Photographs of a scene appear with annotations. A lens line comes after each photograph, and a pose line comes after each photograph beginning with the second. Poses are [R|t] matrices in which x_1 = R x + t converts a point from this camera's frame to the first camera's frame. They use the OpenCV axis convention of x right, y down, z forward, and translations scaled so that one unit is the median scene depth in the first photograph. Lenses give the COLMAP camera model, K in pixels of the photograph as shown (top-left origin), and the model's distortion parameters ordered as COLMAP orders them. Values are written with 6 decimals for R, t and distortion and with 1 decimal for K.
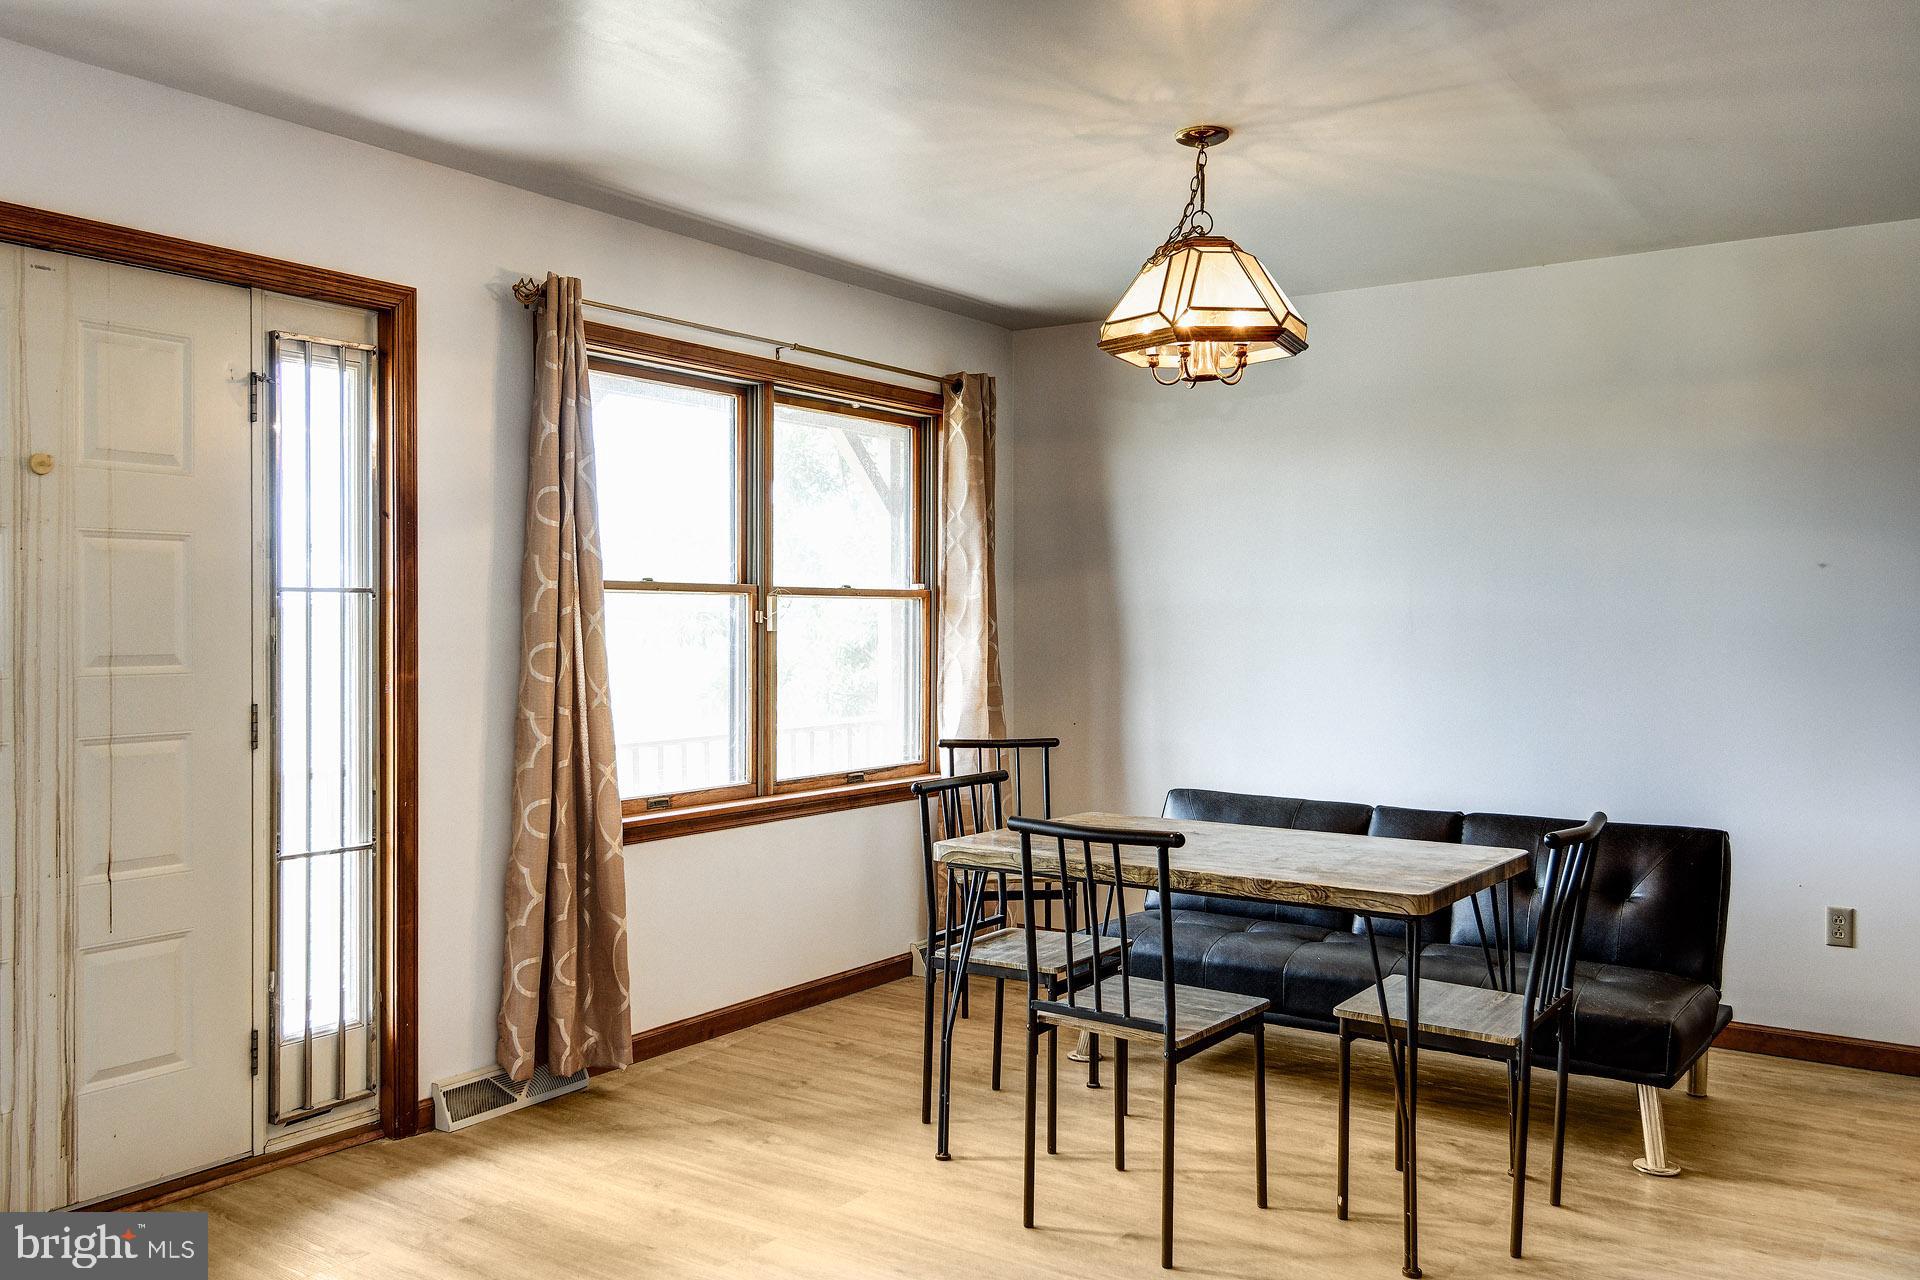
lens RADIAL K [[1628.4, 0, 960.3], [0, 1628.4, 621.2], [0, 0, 1]] dist [-0.015320, 0.012385]
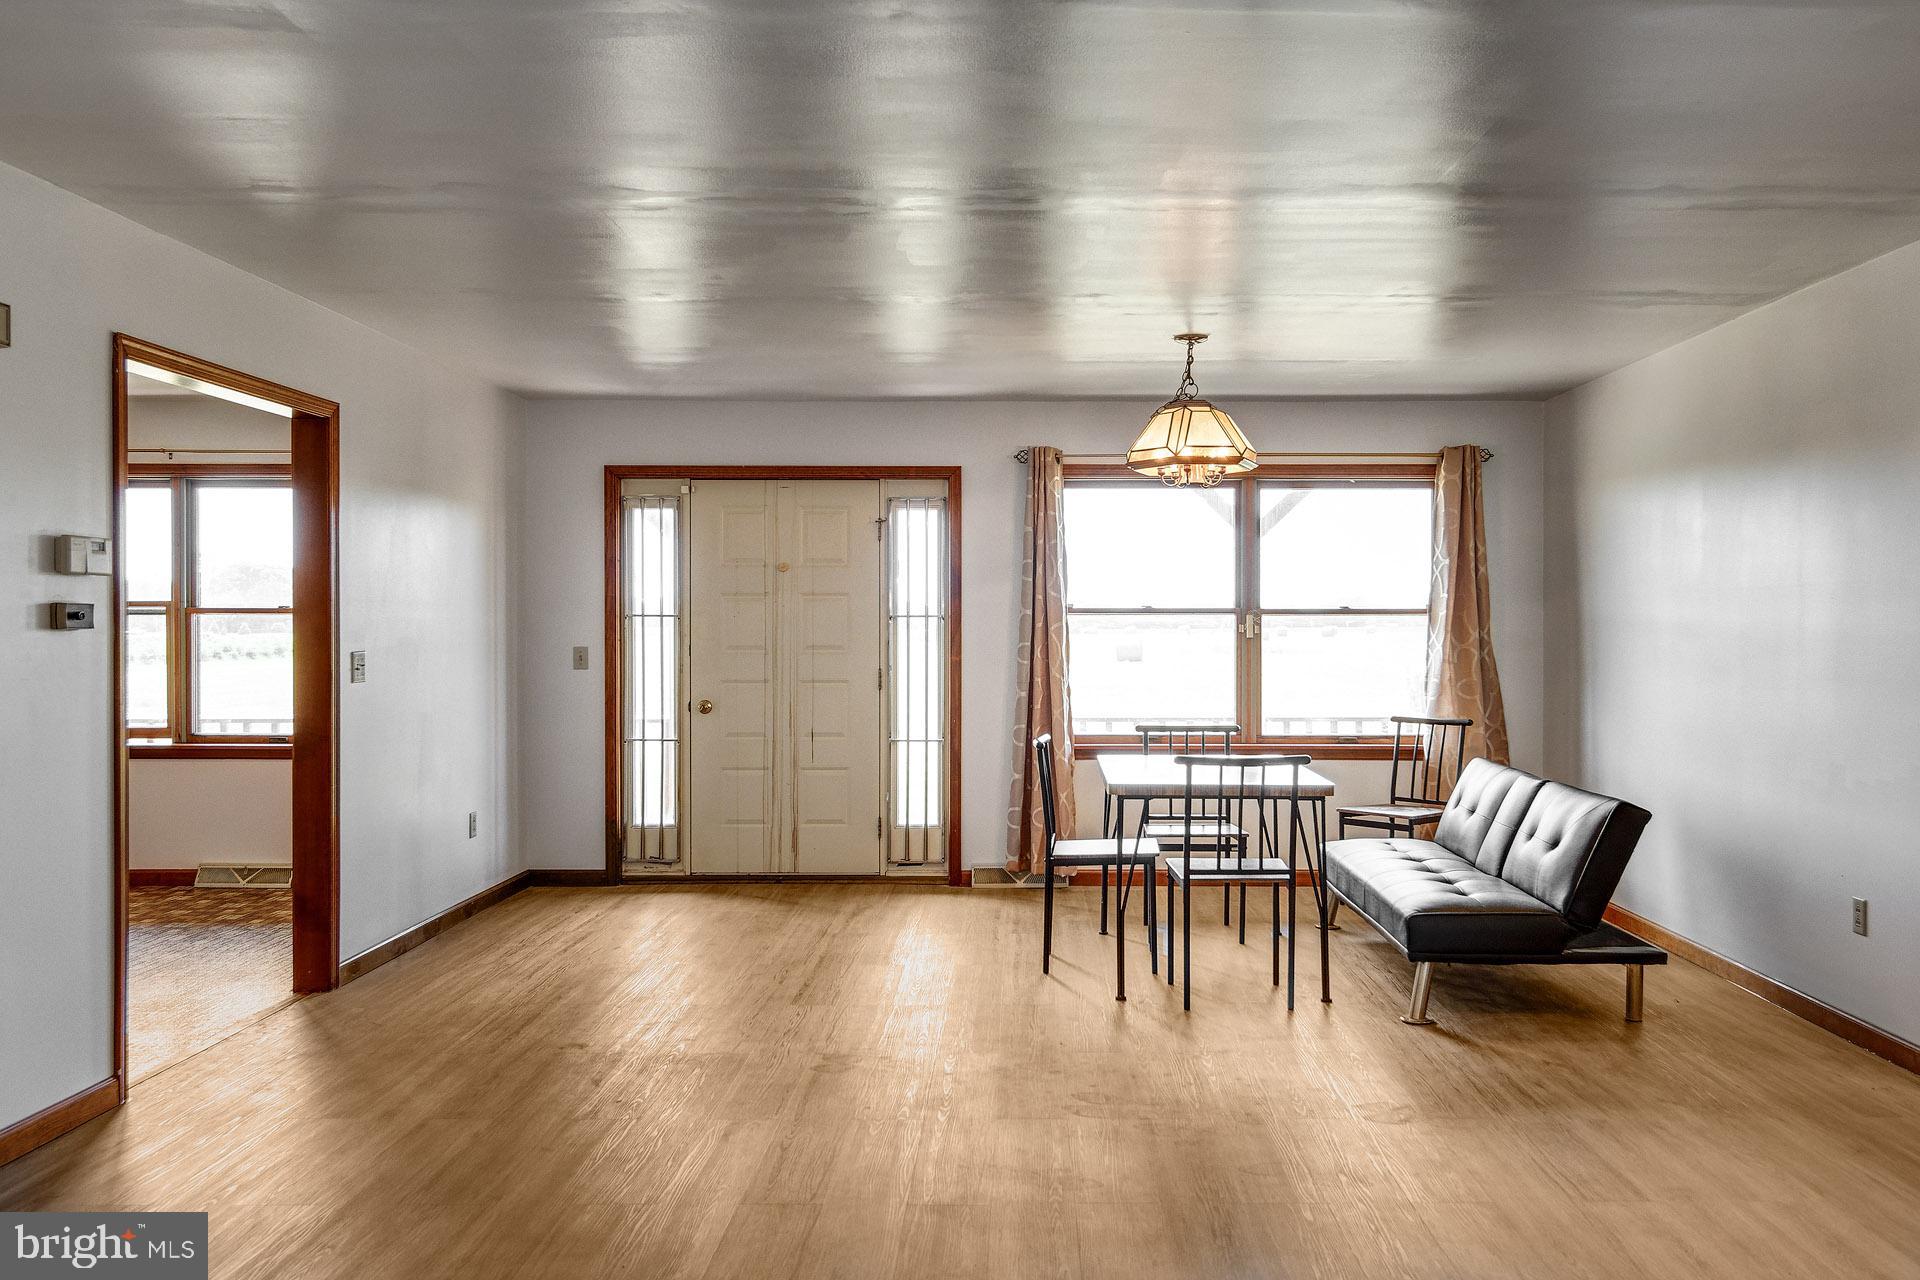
lens RADIAL K [[1628.4, 0, 965.2], [0, 1628.4, 639.5], [0, 0, 1]] dist [-0.015320, 0.012385]
pose [[0.547785, 0.004040, -0.836609, 1.401229], [-0.001388, 0.999991, 0.003921, 0.002511], [0.836618, -0.000986, 0.547786, -0.102188]]
